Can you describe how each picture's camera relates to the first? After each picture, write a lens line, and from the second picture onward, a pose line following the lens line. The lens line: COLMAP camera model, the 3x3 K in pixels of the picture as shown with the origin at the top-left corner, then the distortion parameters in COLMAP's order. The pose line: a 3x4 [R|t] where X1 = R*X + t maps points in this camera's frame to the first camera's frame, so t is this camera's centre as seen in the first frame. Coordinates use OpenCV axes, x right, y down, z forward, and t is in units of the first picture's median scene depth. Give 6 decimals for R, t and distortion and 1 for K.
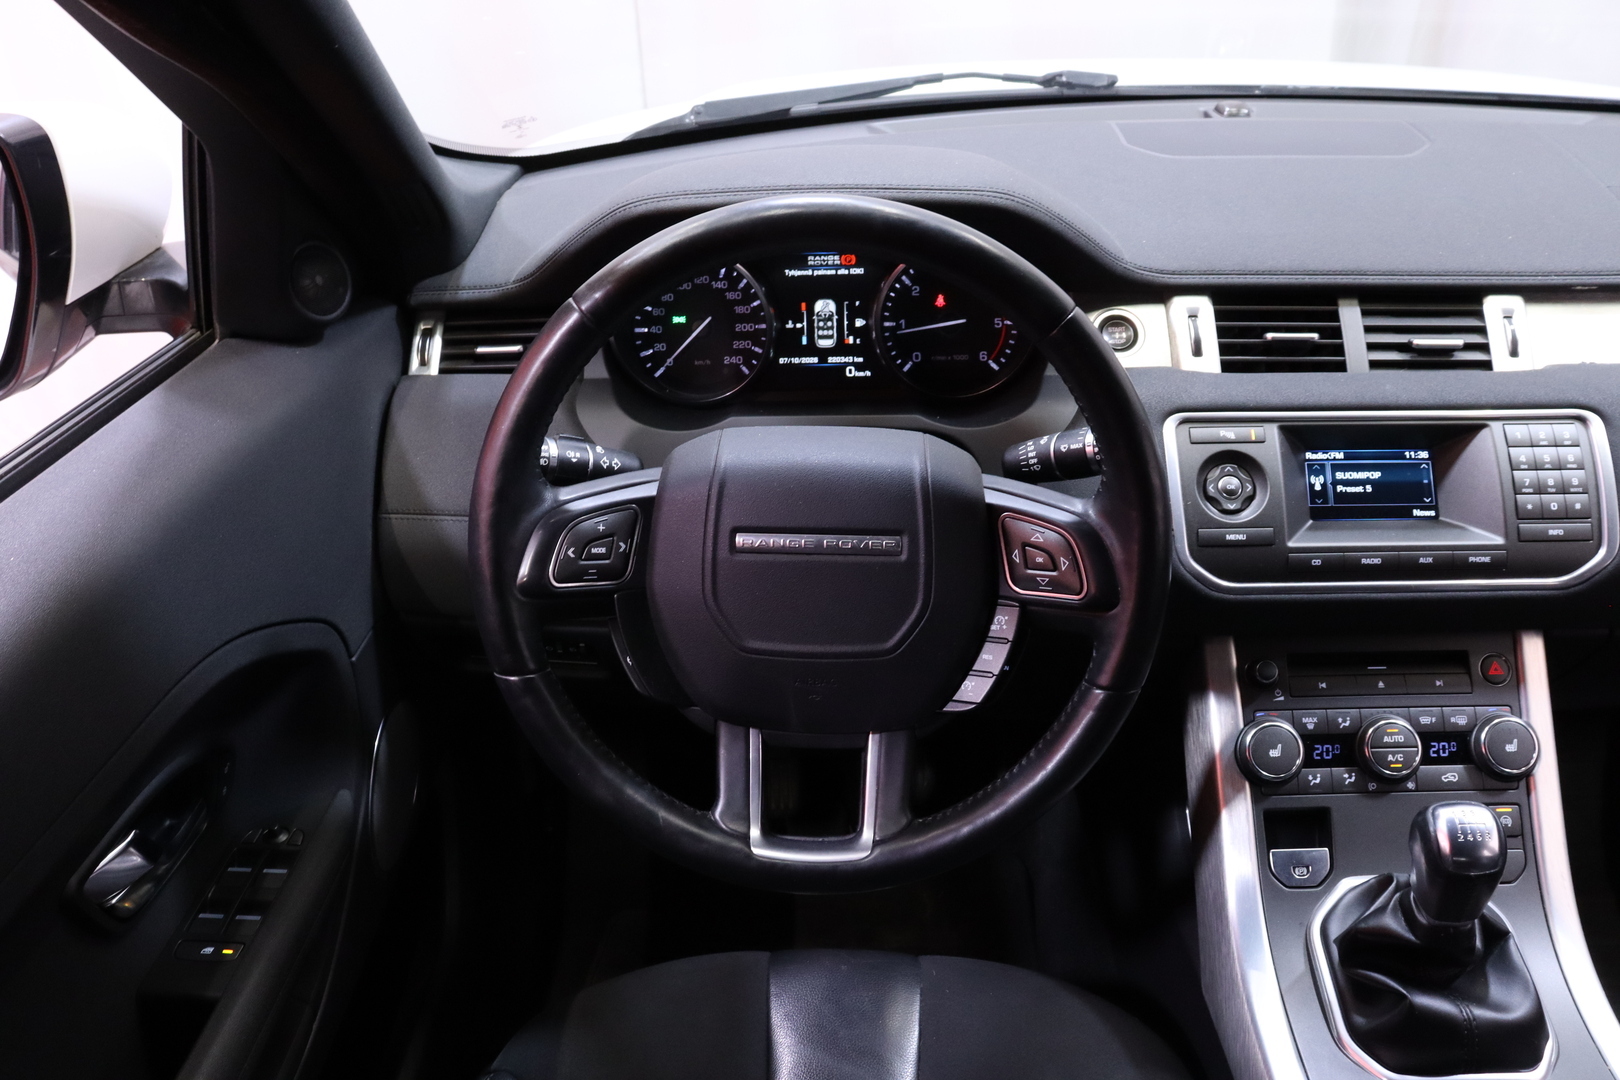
lens RADIAL K [[1301.2, 0, 803.9], [0, 1301.2, 548.5], [0, 0, 1]] dist [-0.174893, 0.142564]
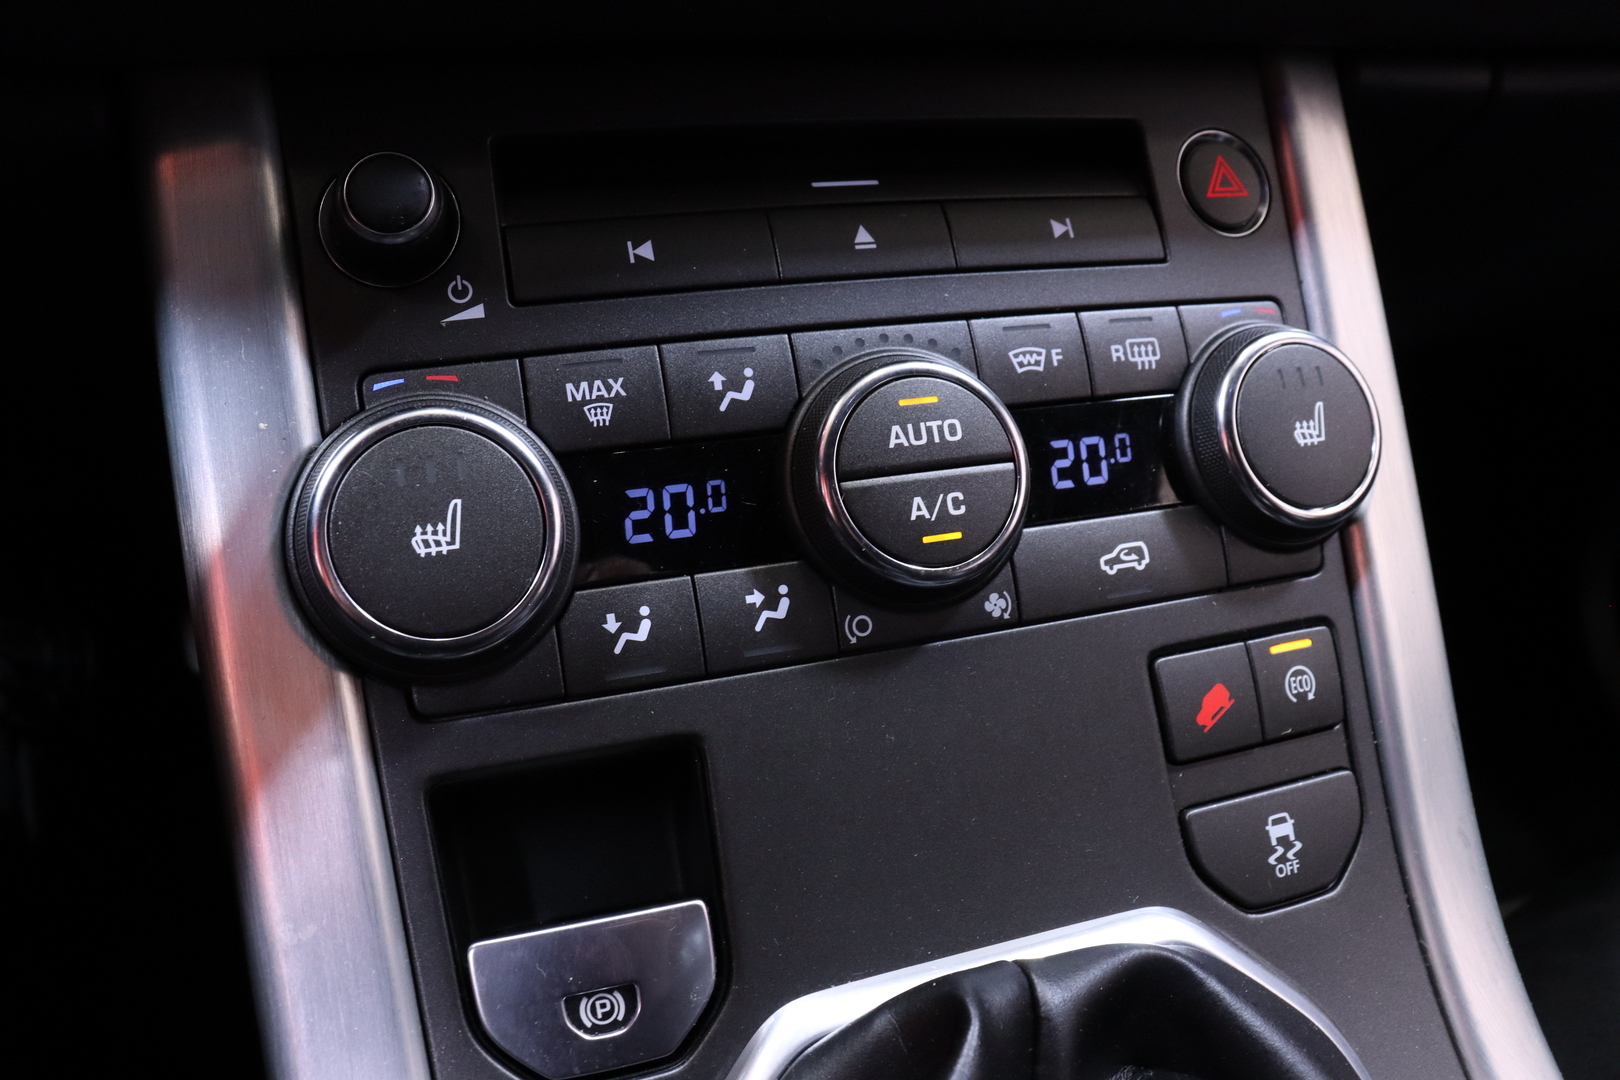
lens RADIAL K [[1301.2, 0, 792.6], [0, 1301.2, 537.8], [0, 0, 1]] dist [-0.174893, 0.142564]
pose [[0.931348, -0.119281, 0.344039, 0.343131], [0.066643, 0.984703, 0.160993, 0.125017], [-0.357979, -0.127013, 0.925051, 0.745789]]
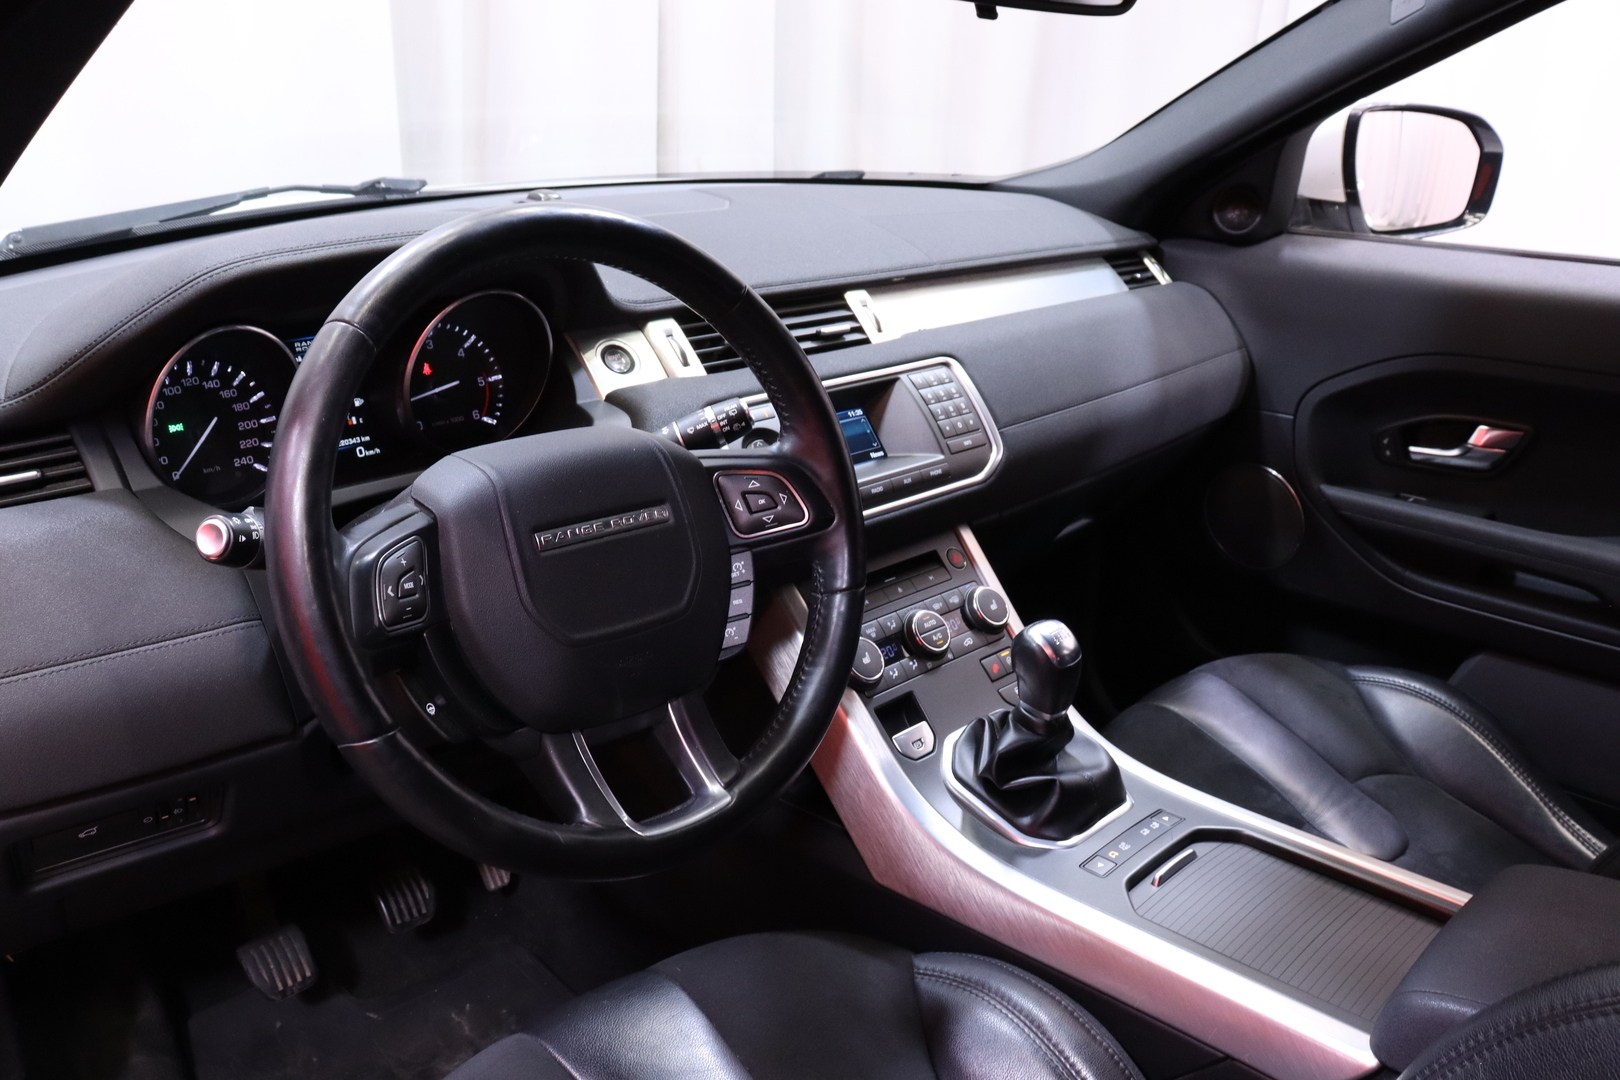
lens RADIAL K [[1301.2, 0, 785.6], [0, 1301.2, 552.2], [0, 0, 1]] dist [-0.174893, 0.142564]
pose [[0.708076, -0.212706, 0.673338, -0.474631], [0.309668, 0.950506, -0.025381, 0.070177], [-0.634613, 0.226483, 0.738899, 0.117322]]
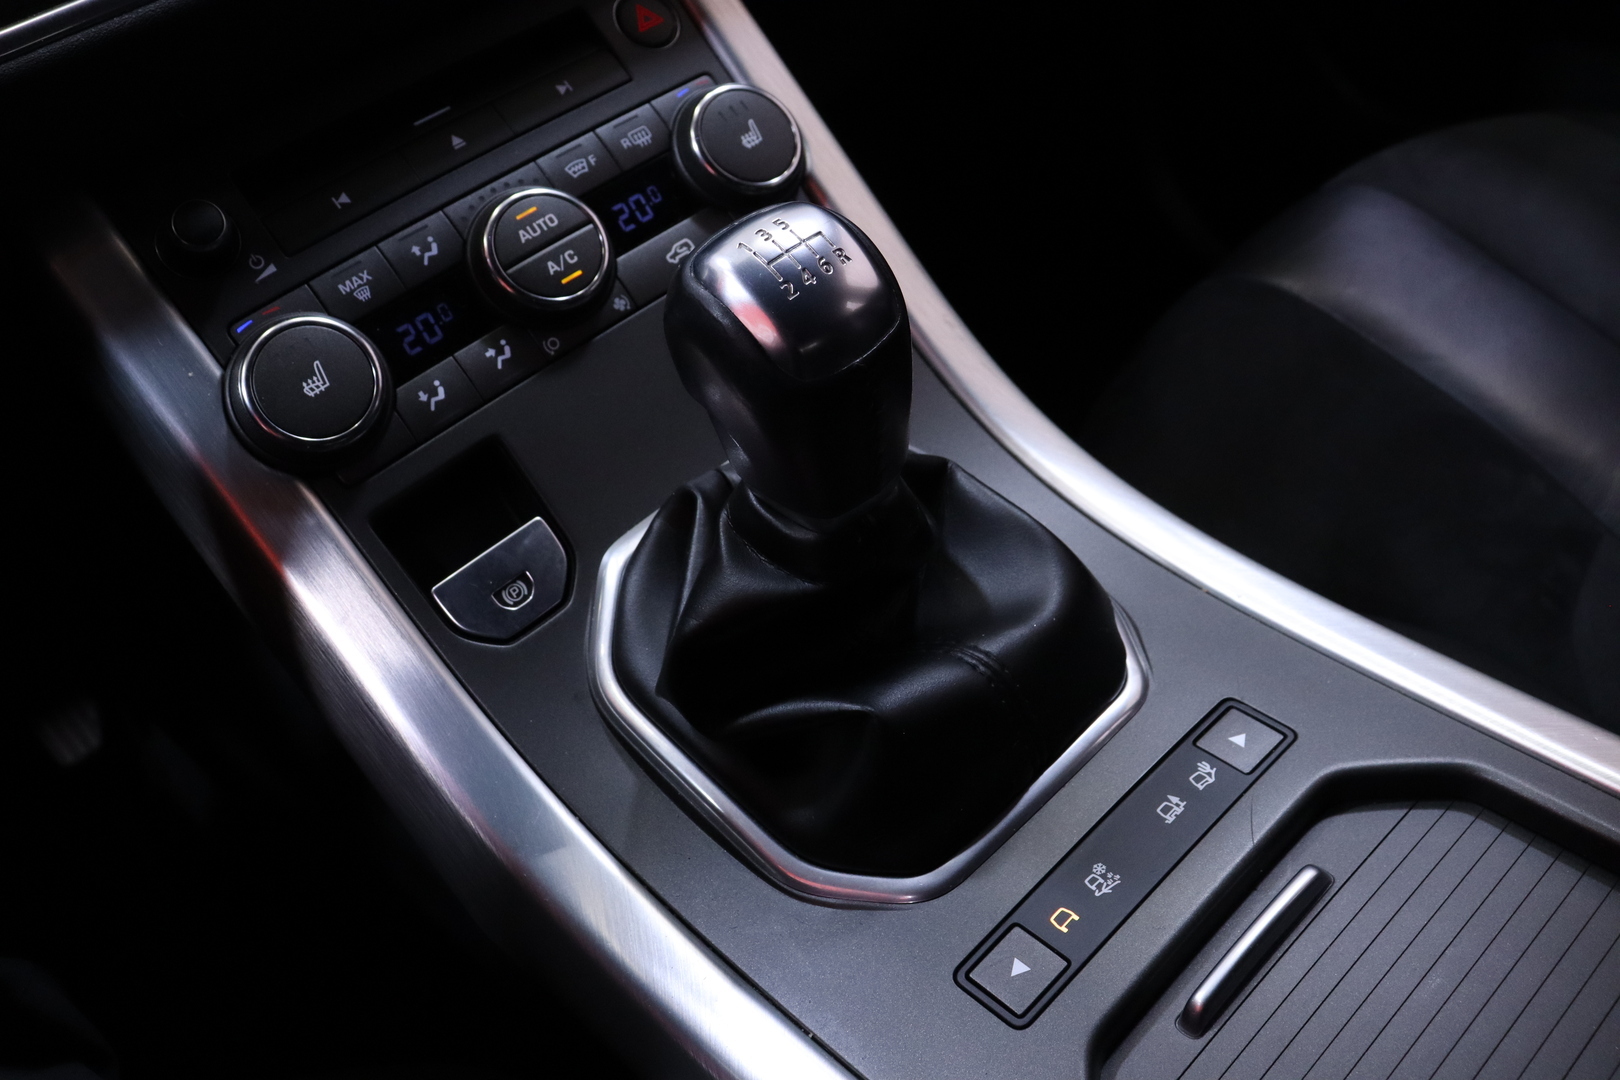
lens RADIAL K [[1413.8, 0, 784.4], [0, 1413.8, 537.3], [0, 0, 1]] dist [-0.120884, 0.028041]
pose [[0.707211, -0.524862, 0.473679, 0.232908], [0.450347, 0.850902, 0.270470, 0.145851], [-0.545014, 0.022041, 0.838137, 0.526081]]
